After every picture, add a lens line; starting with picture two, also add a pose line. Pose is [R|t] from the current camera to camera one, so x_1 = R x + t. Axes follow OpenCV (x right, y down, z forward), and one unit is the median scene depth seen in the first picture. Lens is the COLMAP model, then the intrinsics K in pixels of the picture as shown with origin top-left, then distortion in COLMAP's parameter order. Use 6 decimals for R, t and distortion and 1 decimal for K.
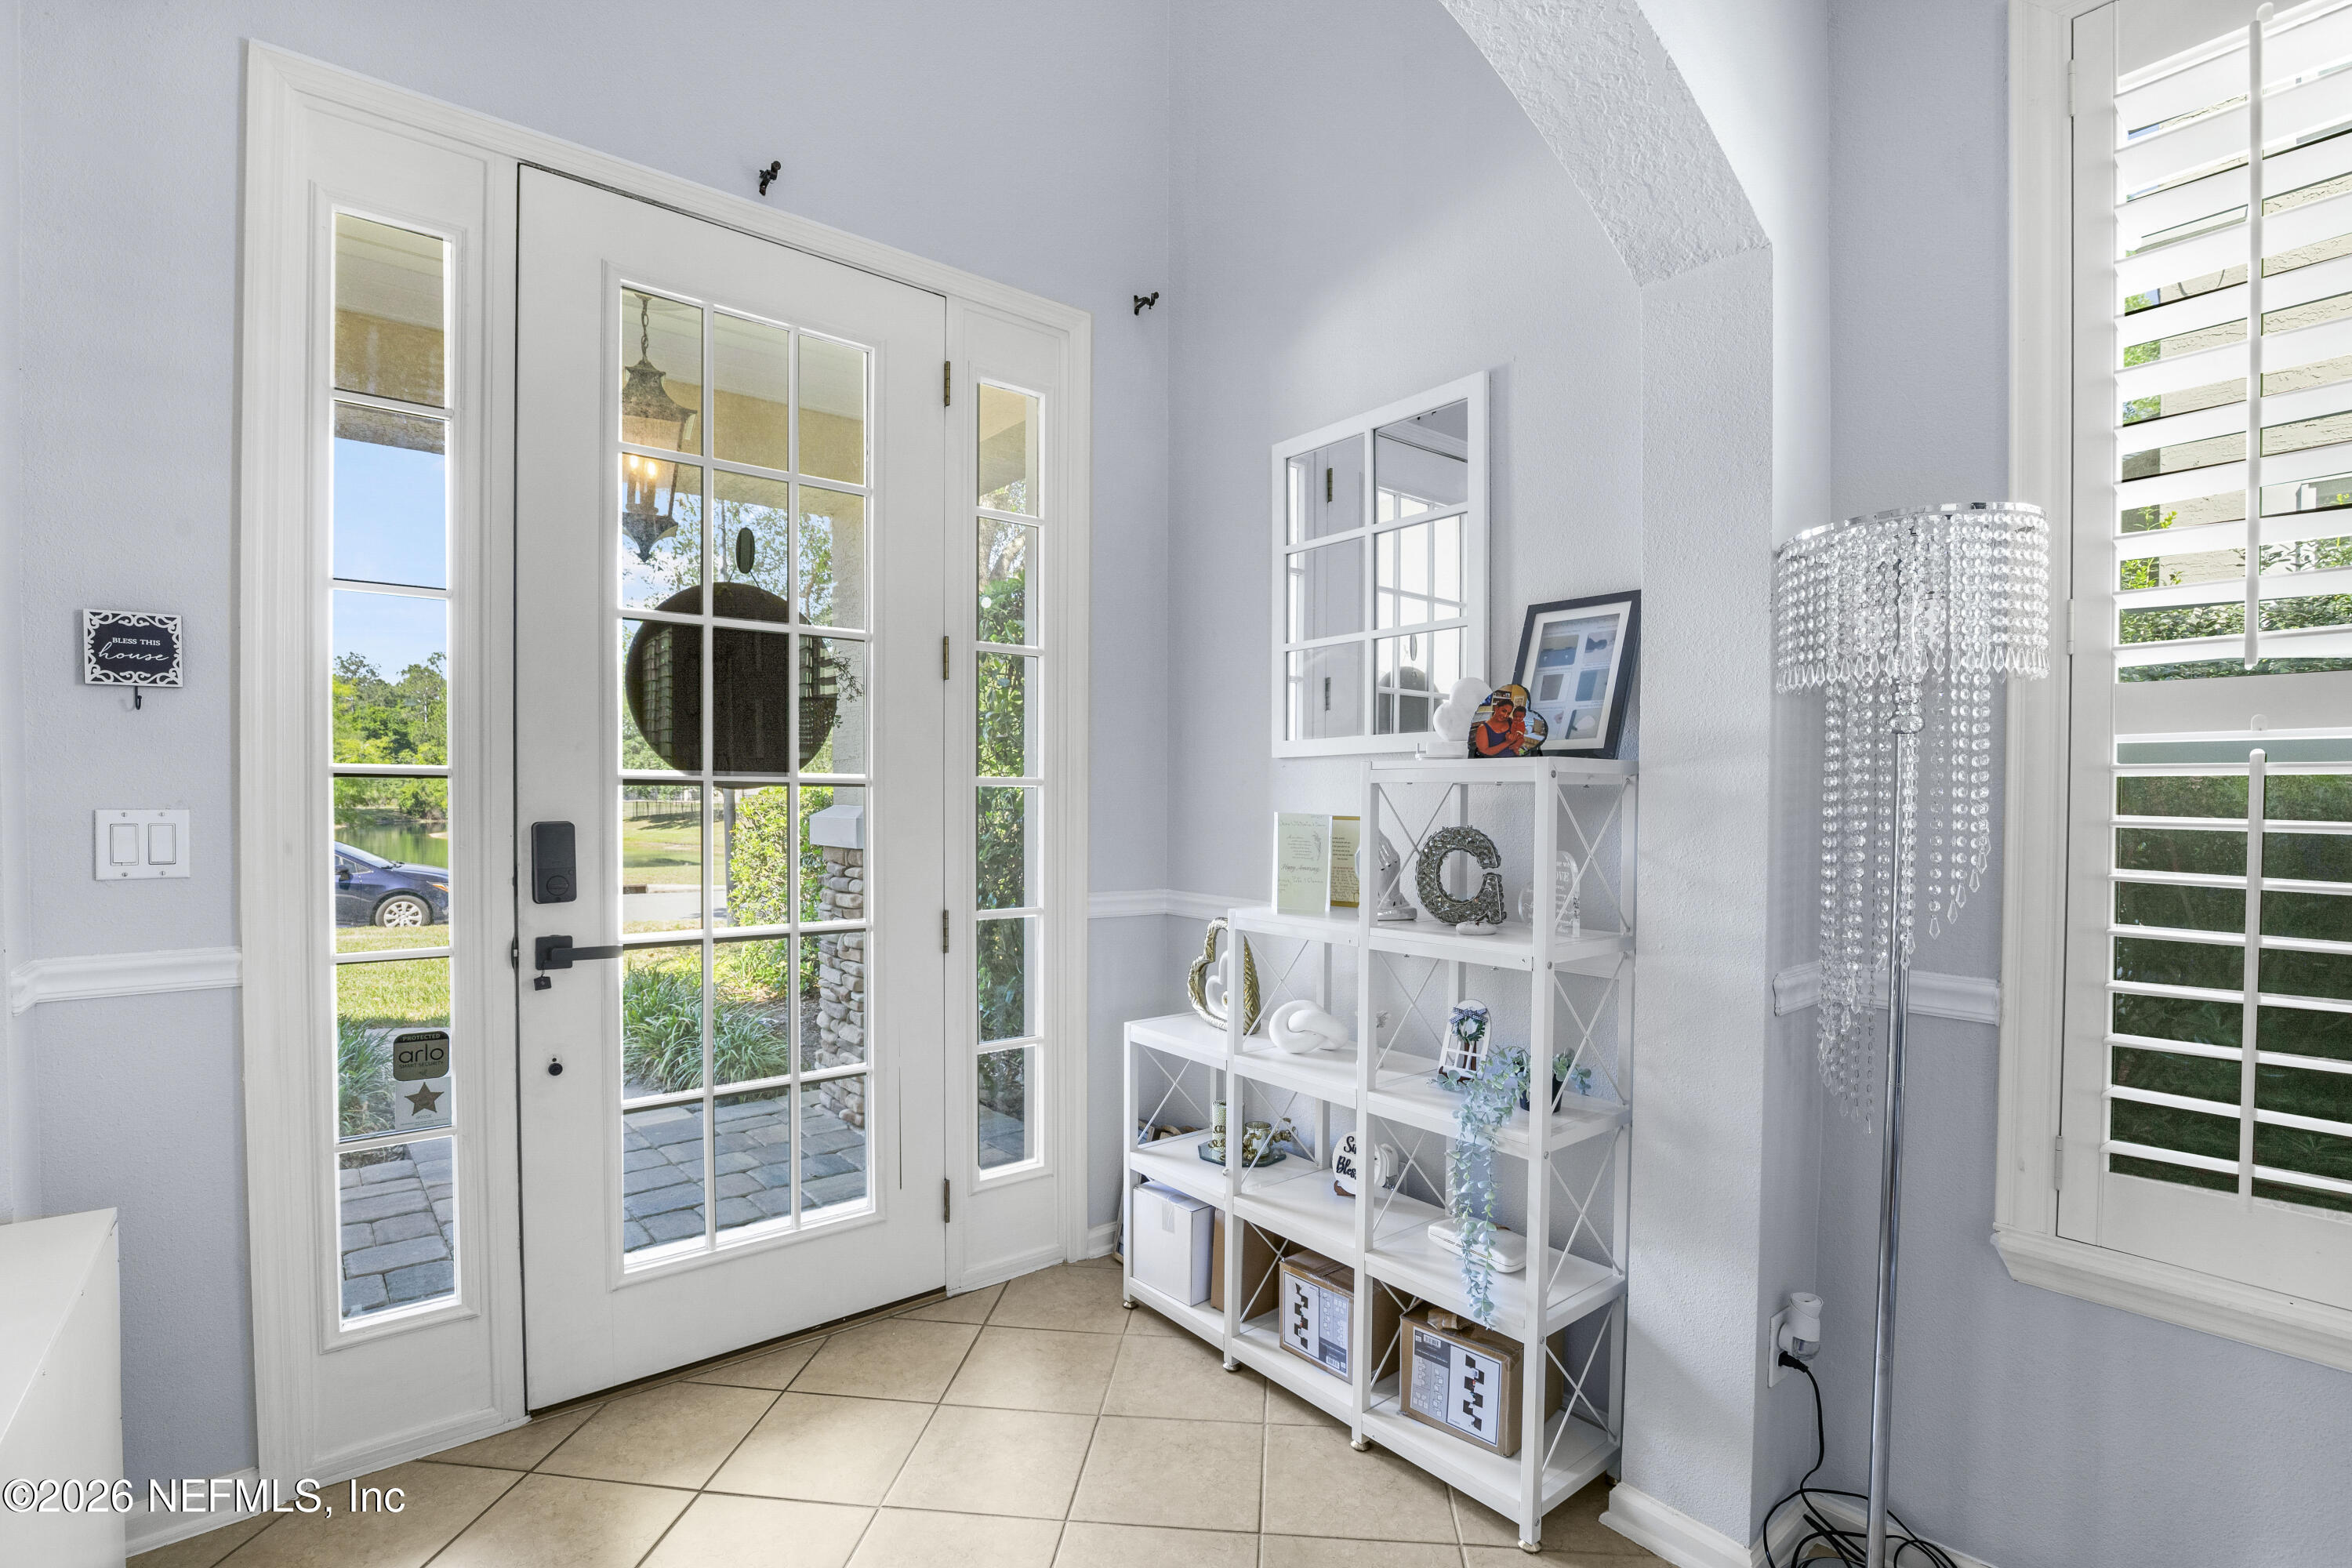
lens RADIAL K [[1093.2, 0, 1173.7], [0, 1093.2, 801.1], [0, 0, 1]] dist [-0.002238, -0.000623]
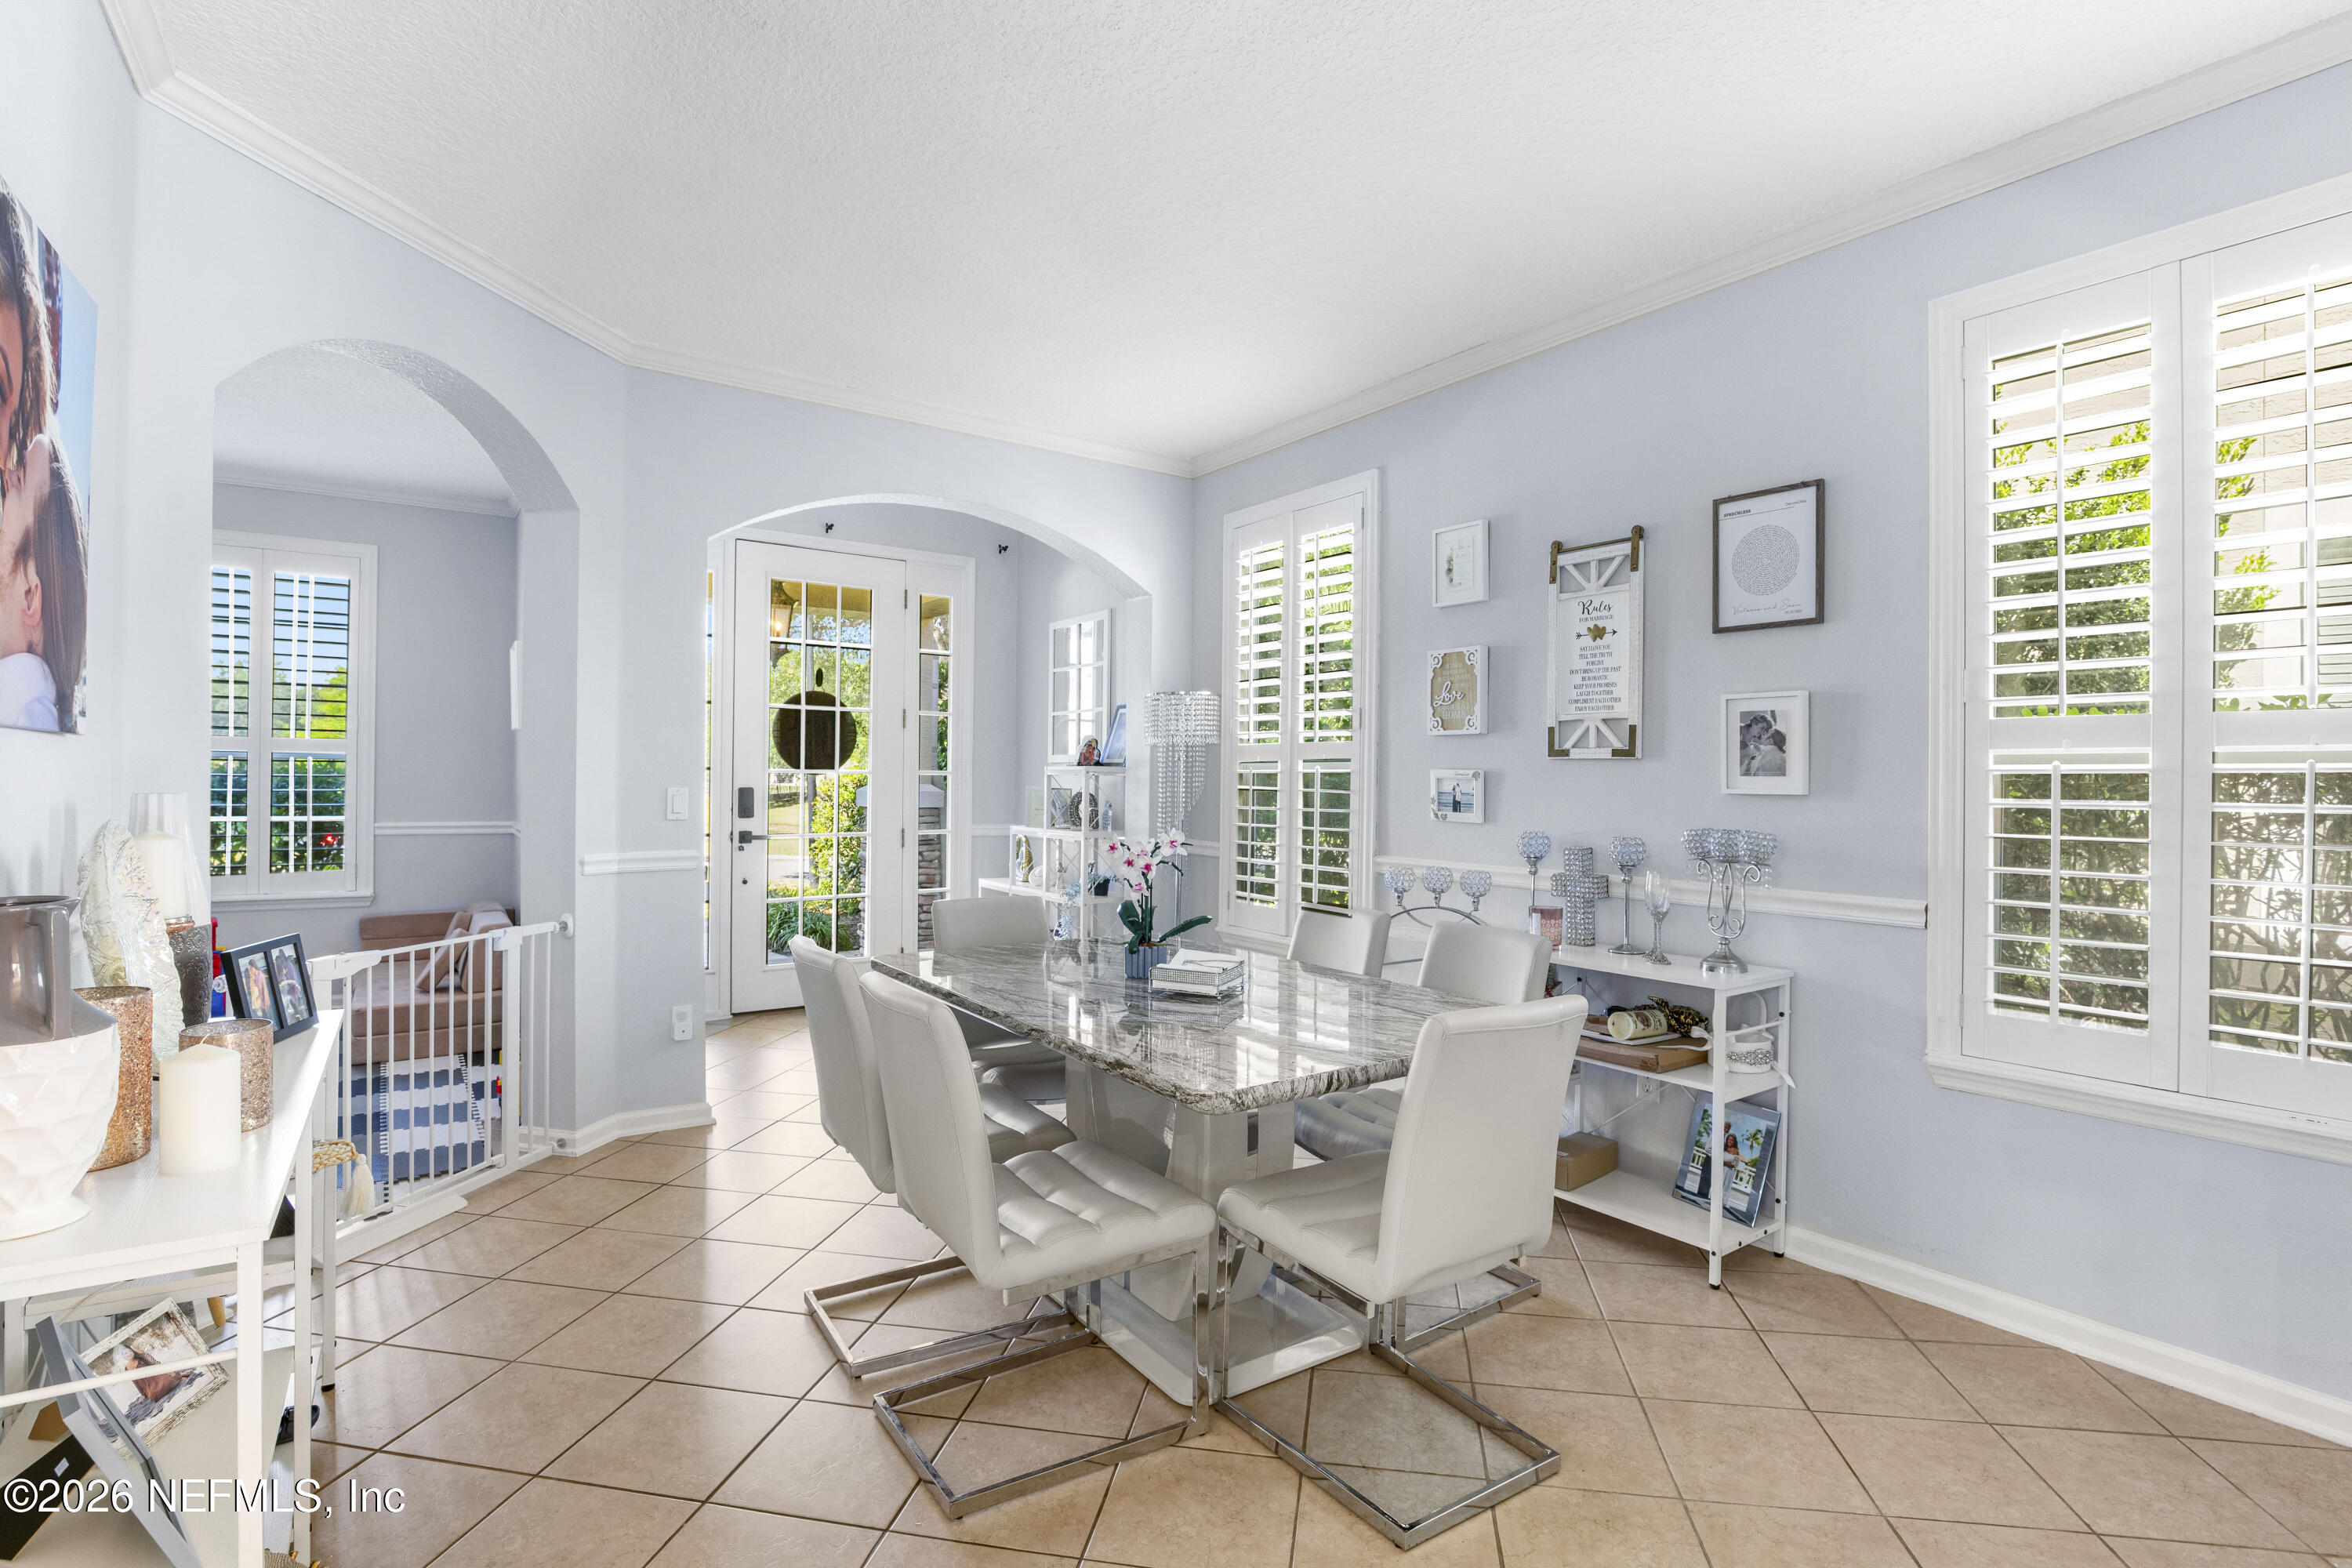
lens RADIAL K [[1093.2, 0, 1175.9], [0, 1093.2, 777.7], [0, 0, 1]] dist [-0.002238, -0.000623]
pose [[0.997736, 0.003410, -0.067170, 0.562873], [-0.004420, 0.999879, -0.014888, 0.027133], [0.067111, 0.015151, 0.997630, -1.364244]]
